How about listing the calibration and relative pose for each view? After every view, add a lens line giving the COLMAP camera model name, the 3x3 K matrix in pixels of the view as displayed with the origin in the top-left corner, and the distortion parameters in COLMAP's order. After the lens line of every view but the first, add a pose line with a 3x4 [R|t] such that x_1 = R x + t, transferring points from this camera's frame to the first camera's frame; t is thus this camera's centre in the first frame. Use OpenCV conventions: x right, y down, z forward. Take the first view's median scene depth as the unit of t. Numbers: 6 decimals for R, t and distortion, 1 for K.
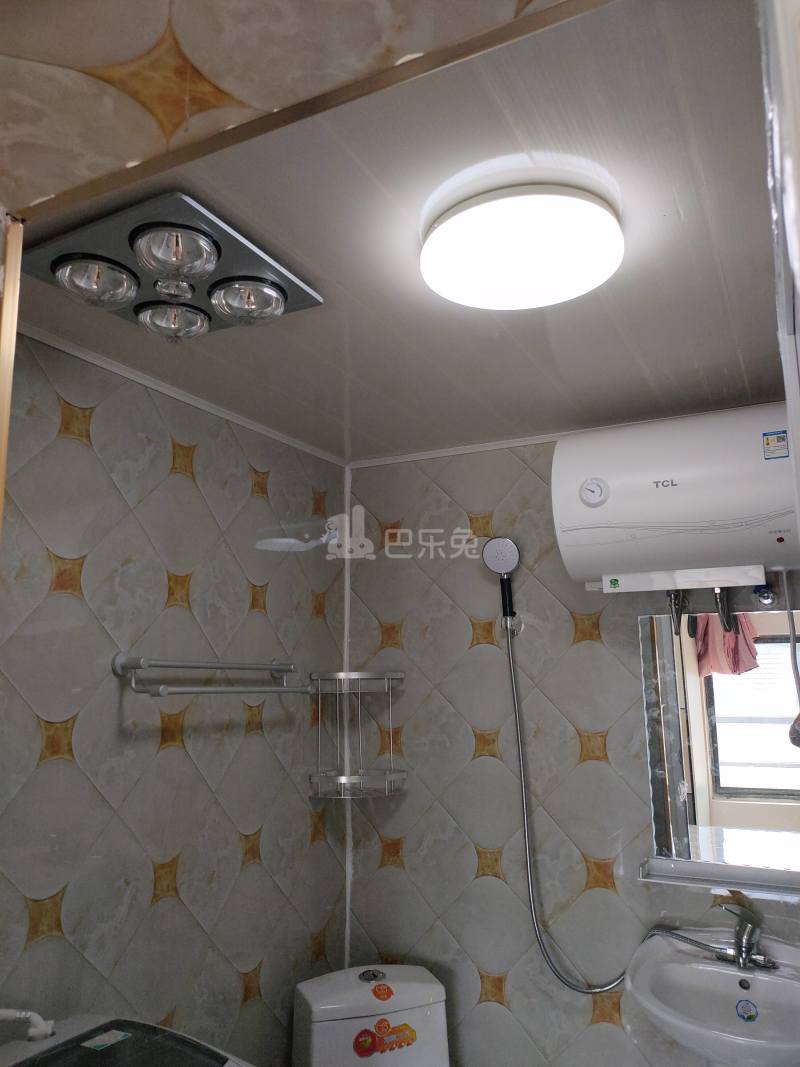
lens RADIAL K [[807.3, 0, 405.8], [0, 807.3, 530.1], [0, 0, 1]] dist [0.057687, -0.063945]
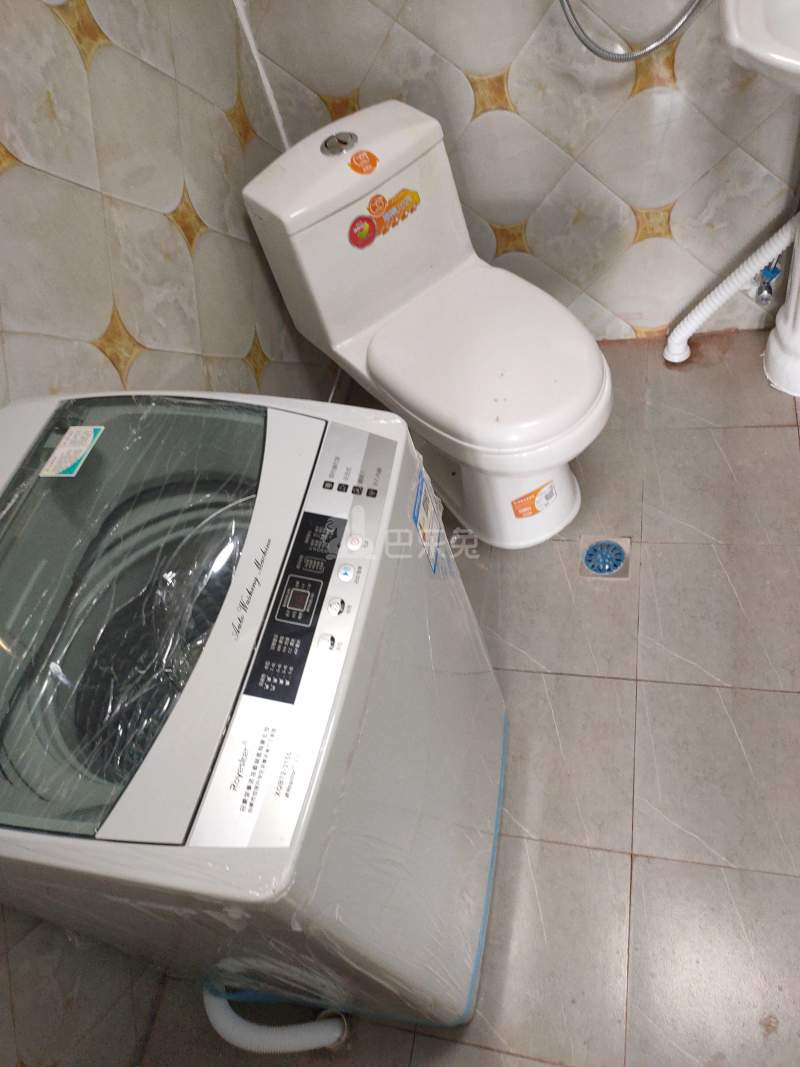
lens RADIAL K [[807.3, 0, 394.2], [0, 807.3, 538.0], [0, 0, 1]] dist [0.057687, -0.063945]
pose [[0.942075, -0.333301, -0.037475, -0.085766], [0.193973, 0.450267, 0.871570, 0.099397], [-0.273621, -0.828354, 0.488837, 0.375421]]
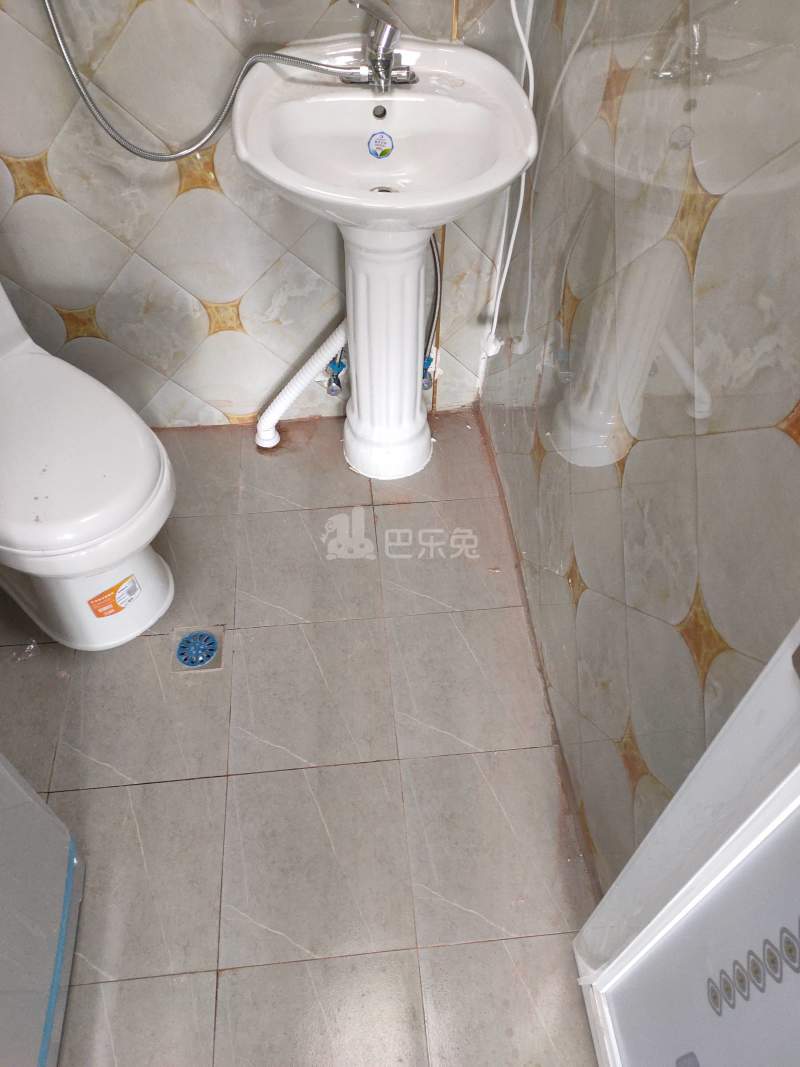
lens RADIAL K [[807.3, 0, 395.4], [0, 807.3, 537.9], [0, 0, 1]] dist [0.057687, -0.063945]
pose [[0.850235, -0.393263, 0.349921, 0.007265], [-0.106337, 0.522722, 0.845845, 0.112757], [-0.515551, -0.756377, 0.402618, 0.363222]]
